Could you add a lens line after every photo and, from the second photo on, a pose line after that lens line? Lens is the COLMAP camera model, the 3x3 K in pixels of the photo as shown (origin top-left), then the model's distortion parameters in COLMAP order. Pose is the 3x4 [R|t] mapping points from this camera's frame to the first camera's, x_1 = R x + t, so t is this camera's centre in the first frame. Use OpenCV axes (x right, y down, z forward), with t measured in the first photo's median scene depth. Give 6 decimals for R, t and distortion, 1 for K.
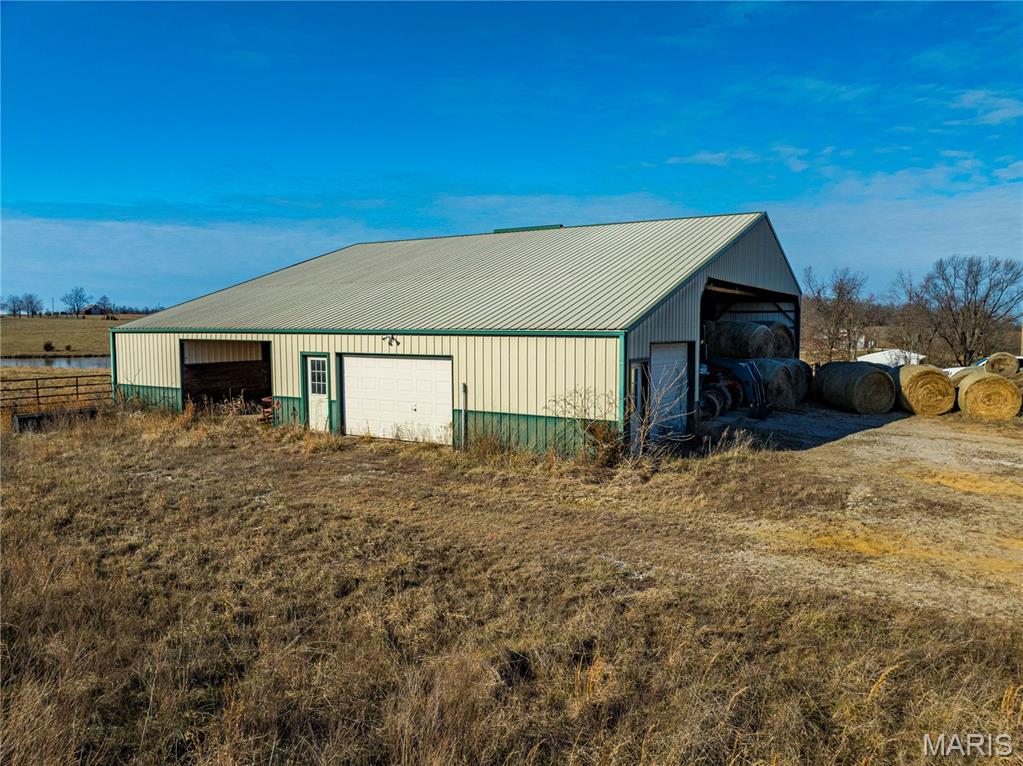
lens RADIAL K [[719.9, 0, 515.4], [0, 719.9, 382.3], [0, 0, 1]] dist [-0.051947, 0.020880]
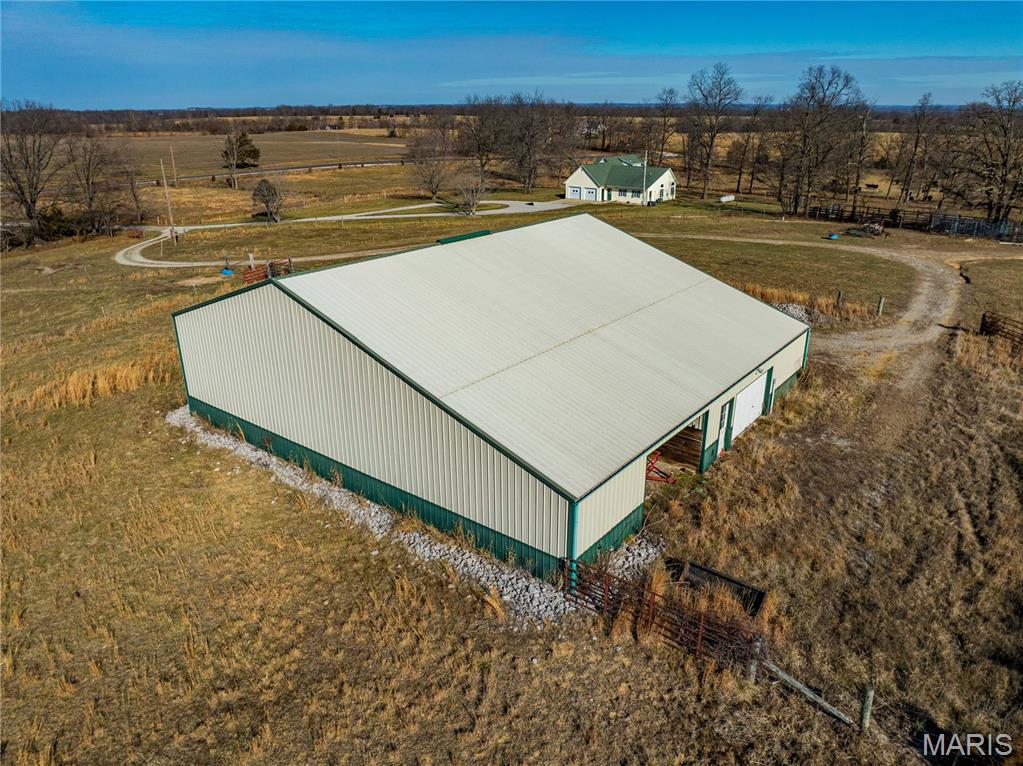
lens RADIAL K [[719.9, 0, 515.4], [0, 719.9, 382.3], [0, 0, 1]] dist [-0.051947, 0.020880]
pose [[0.113832, -0.367402, 0.923070, -1.665889], [0.082530, 0.929395, 0.359742, -0.635451], [-0.990066, 0.035231, 0.136117, 1.311957]]
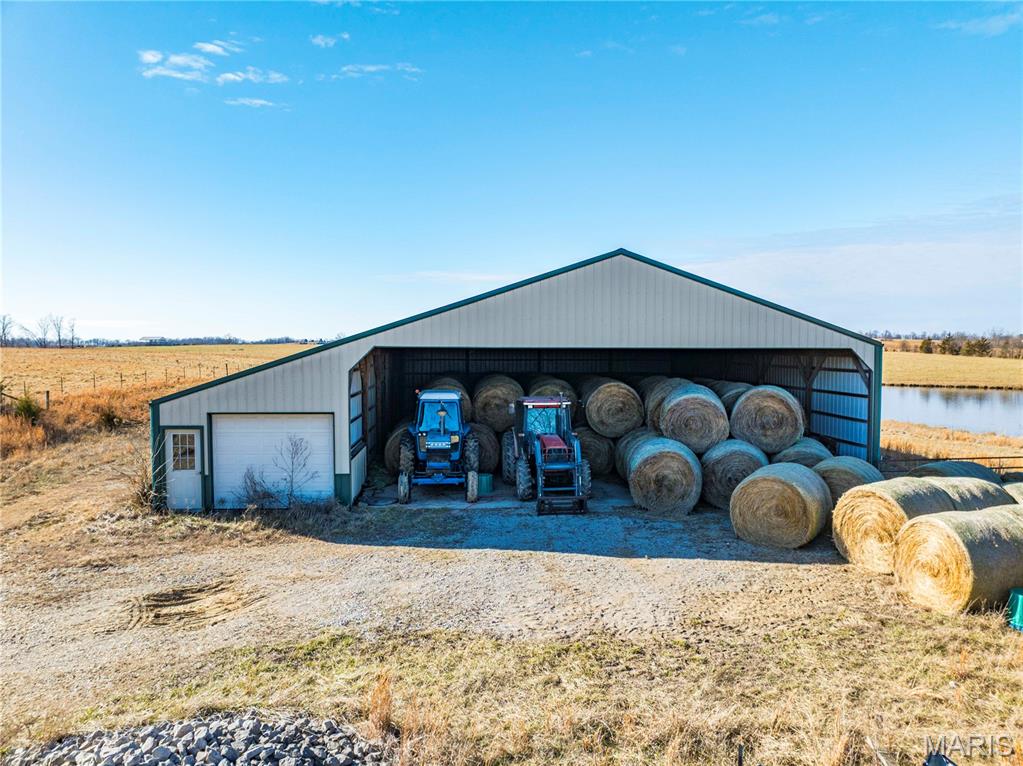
lens RADIAL K [[719.9, 0, 515.4], [0, 719.9, 382.3], [0, 0, 1]] dist [-0.051947, 0.020880]
pose [[0.594794, 0.038478, -0.802956, 1.248327], [-0.063518, 0.997980, 0.000772, -0.121847], [0.801365, 0.050543, 0.596037, 0.632773]]
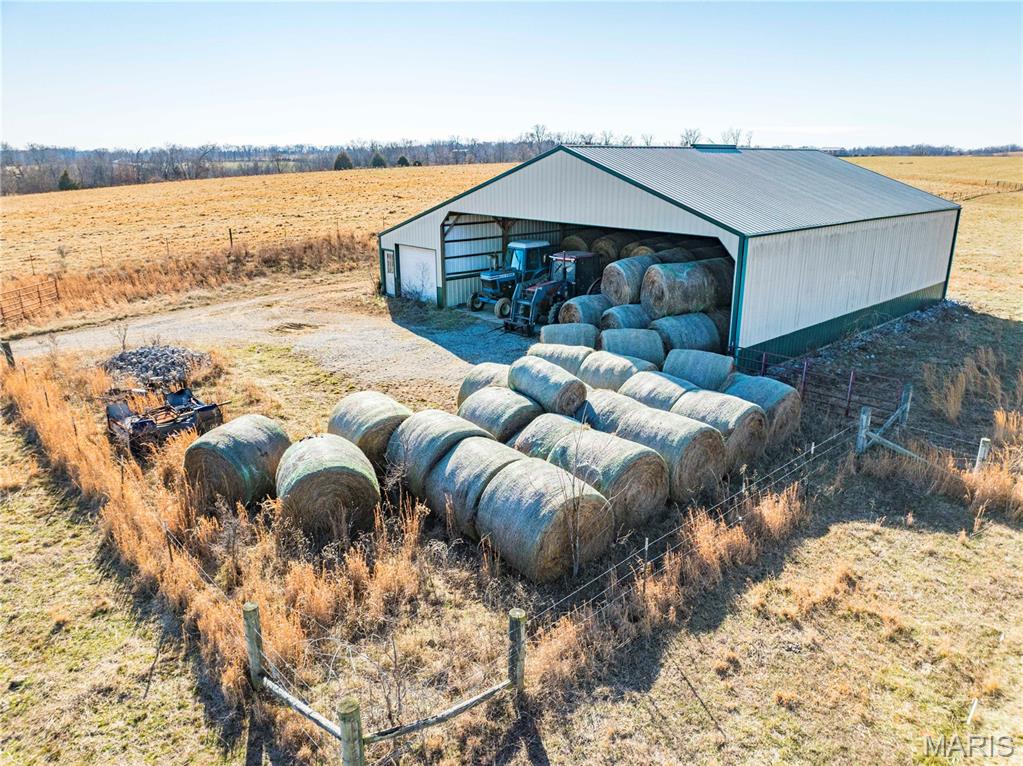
lens RADIAL K [[719.9, 0, 515.4], [0, 719.9, 382.3], [0, 0, 1]] dist [-0.051947, 0.020880]
pose [[-0.266197, 0.291545, -0.918771, 1.903351], [-0.074462, 0.944095, 0.321155, -0.331683], [0.961038, 0.153904, -0.229607, 1.674370]]
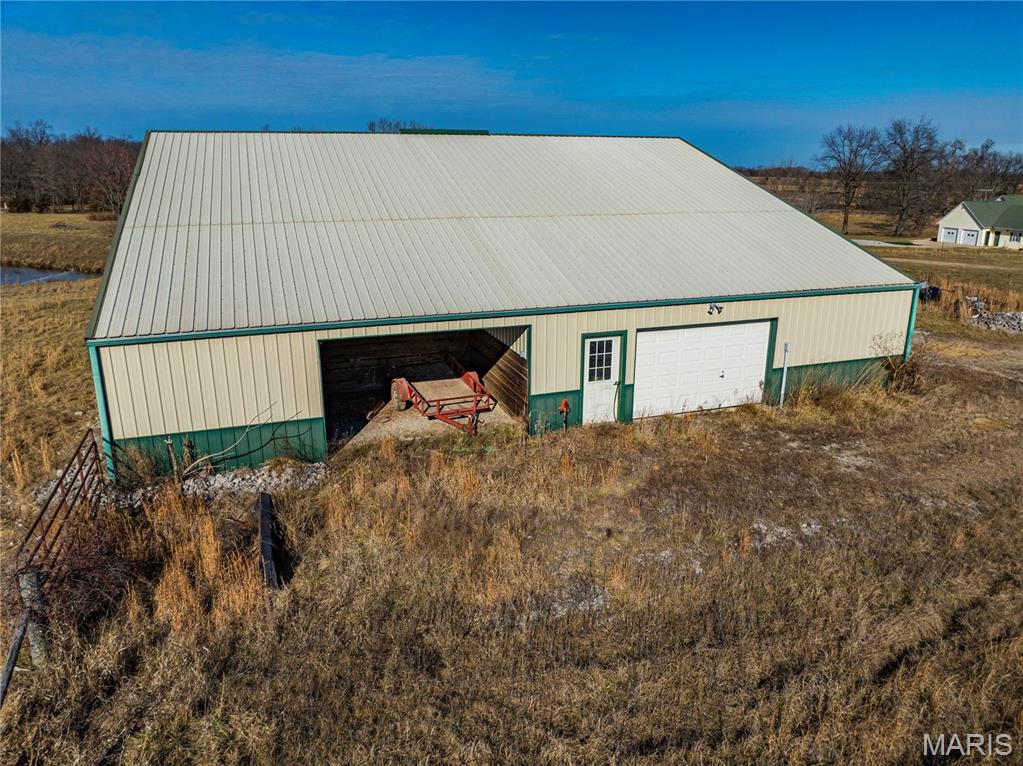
lens RADIAL K [[719.9, 0, 515.4], [0, 719.9, 382.3], [0, 0, 1]] dist [-0.051947, 0.020880]
pose [[0.636517, -0.222357, 0.738515, -1.035467], [0.062636, 0.969280, 0.237852, -0.201592], [-0.768715, -0.105139, 0.630890, 0.607085]]
